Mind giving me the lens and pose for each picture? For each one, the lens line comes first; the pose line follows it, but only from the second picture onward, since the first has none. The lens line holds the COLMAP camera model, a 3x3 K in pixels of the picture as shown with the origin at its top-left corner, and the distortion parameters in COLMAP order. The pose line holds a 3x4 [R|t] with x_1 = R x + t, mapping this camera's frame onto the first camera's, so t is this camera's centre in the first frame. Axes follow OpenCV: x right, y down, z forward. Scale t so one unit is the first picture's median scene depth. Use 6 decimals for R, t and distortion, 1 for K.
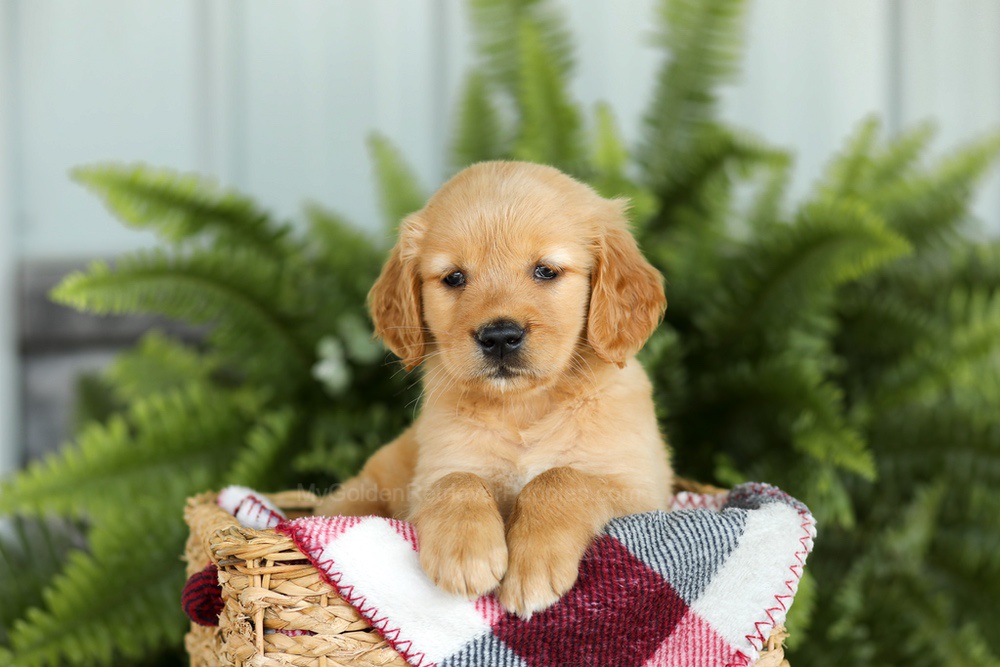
lens RADIAL K [[3247.7, 0, 500.0], [0, 3247.7, 333.5], [0, 0, 1]] dist [0.218483, -0.048603]
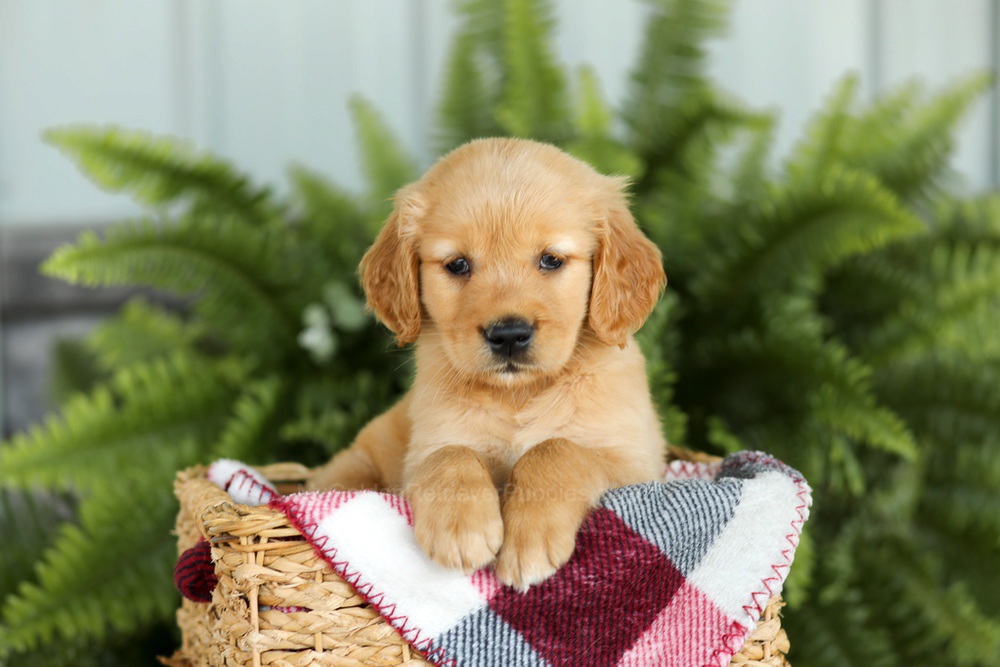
lens RADIAL K [[3247.7, 0, 500.0], [0, 3247.7, 333.5], [0, 0, 1]] dist [0.218483, -0.048603]
pose [[0.999884, -0.011658, 0.009846, -0.007617], [0.011489, 0.999789, 0.017049, -0.008394], [-0.010042, -0.016934, 0.999806, 0.007600]]
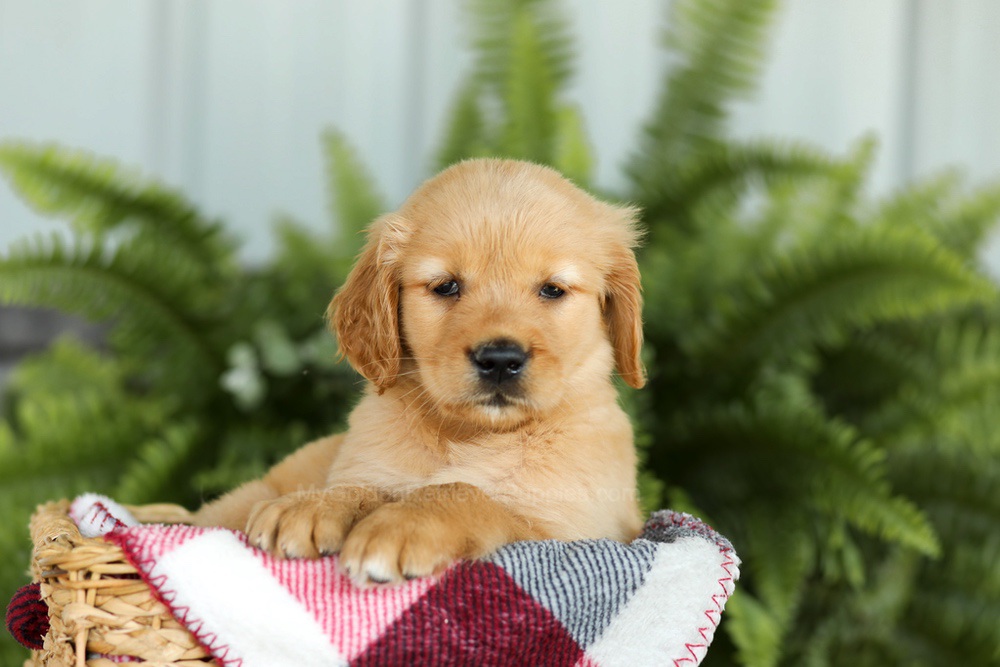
lens RADIAL K [[3247.7, 0, 500.0], [0, 3247.7, 333.5], [0, 0, 1]] dist [0.218483, -0.048603]
pose [[0.998548, 0.046904, -0.026507, 0.055313], [-0.047580, 0.998543, -0.025457, 0.023248], [0.025274, 0.026682, 0.999324, 0.138186]]
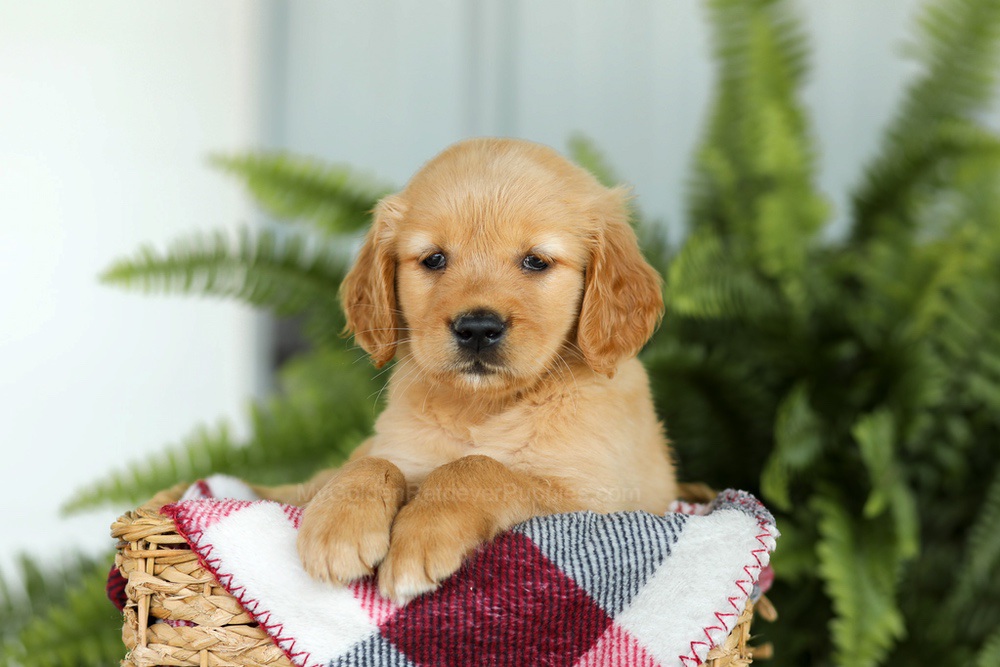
lens RADIAL K [[3247.7, 0, 500.0], [0, 3247.7, 333.5], [0, 0, 1]] dist [0.218483, -0.048603]
pose [[0.973495, 0.032559, -0.226381, 0.230278], [-0.039358, 0.998898, -0.025583, 0.029842], [0.225298, 0.033815, 0.973703, 0.119233]]
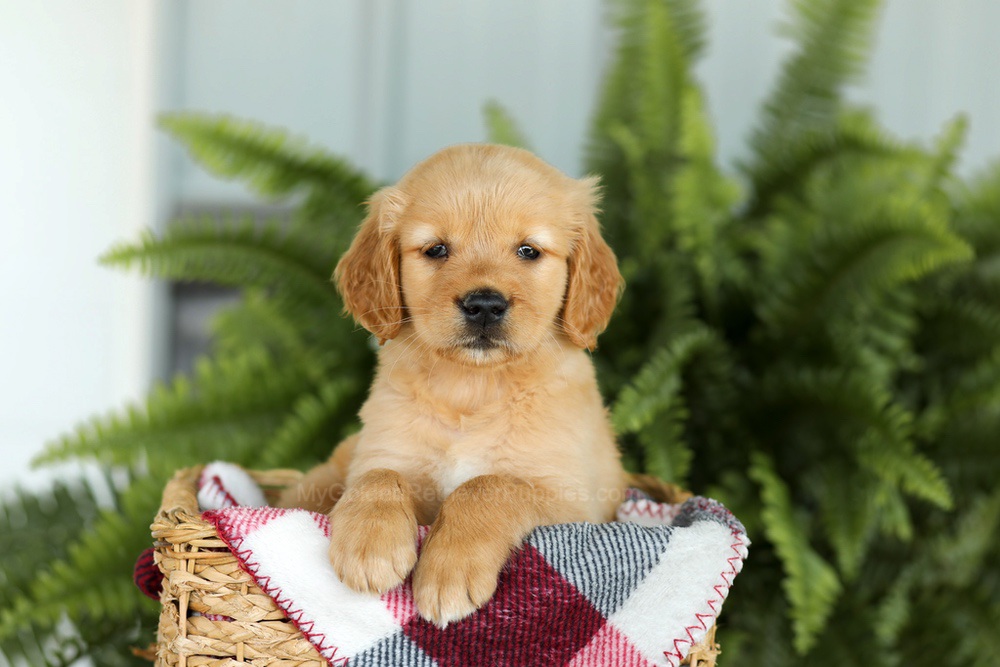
lens RADIAL K [[3294.6, 0, 500.0], [0, 3294.6, 333.5], [0, 0, 1]] dist [0.268288, -1.253978]
pose [[0.988848, 0.062906, -0.134989, 0.159802], [-0.058545, 0.997634, 0.036047, -0.040119], [0.136937, -0.027742, 0.990191, -0.018279]]
